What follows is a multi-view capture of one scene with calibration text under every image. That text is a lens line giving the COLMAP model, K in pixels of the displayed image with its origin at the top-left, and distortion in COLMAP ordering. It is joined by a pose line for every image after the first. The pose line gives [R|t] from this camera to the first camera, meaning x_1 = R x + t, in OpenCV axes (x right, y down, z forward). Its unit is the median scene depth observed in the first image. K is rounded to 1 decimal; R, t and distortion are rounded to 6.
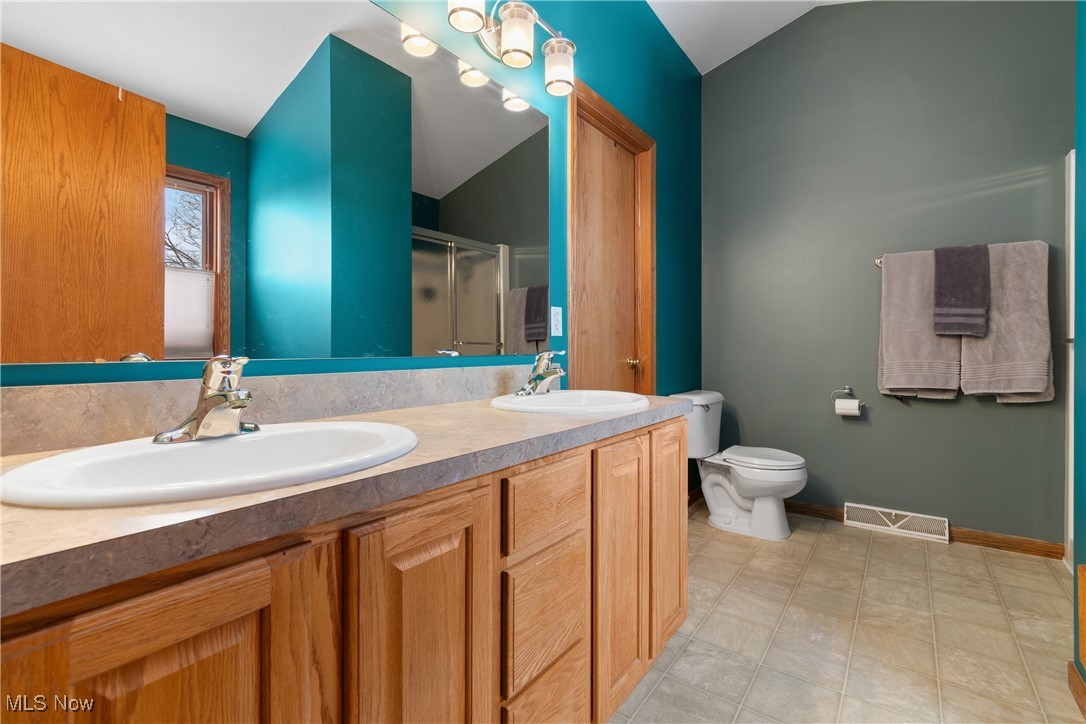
lens RADIAL K [[489.1, 0, 541.0], [0, 489.1, 355.9], [0, 0, 1]] dist [0.003284, -0.000141]
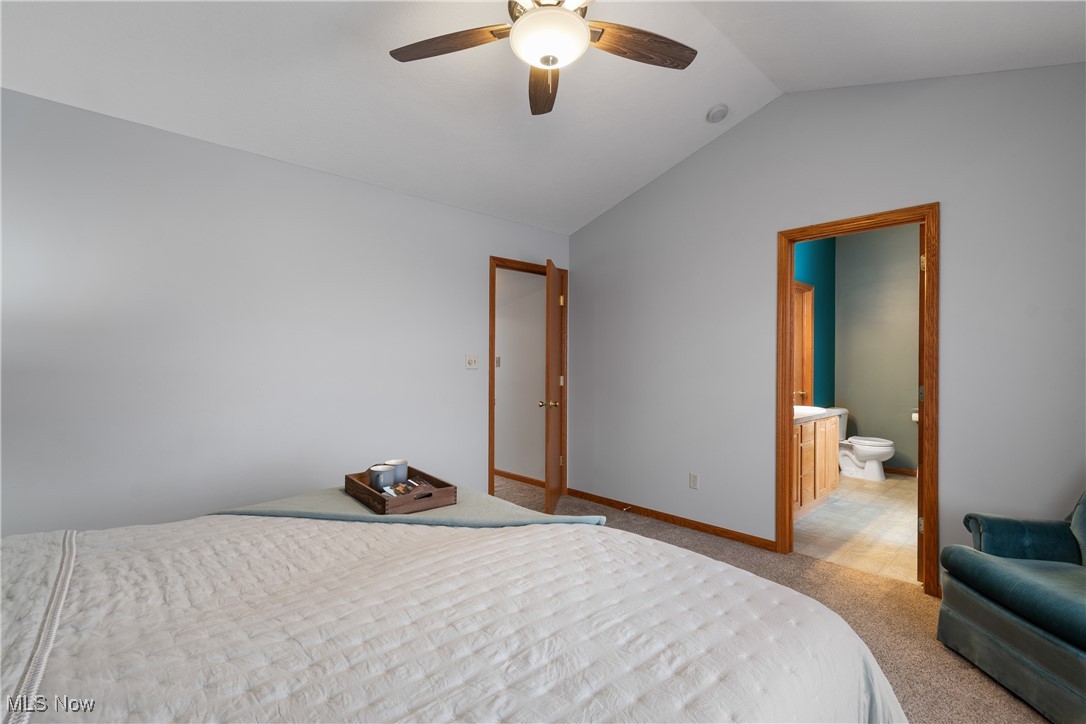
lens RADIAL K [[489.1, 0, 545.7], [0, 489.1, 366.6], [0, 0, 1]] dist [0.003284, -0.000141]
pose [[0.984643, 0.005270, -0.174500, -0.518016], [-0.007007, 0.999932, -0.009339, -0.071580], [0.174439, 0.010419, 0.984613, -1.233441]]
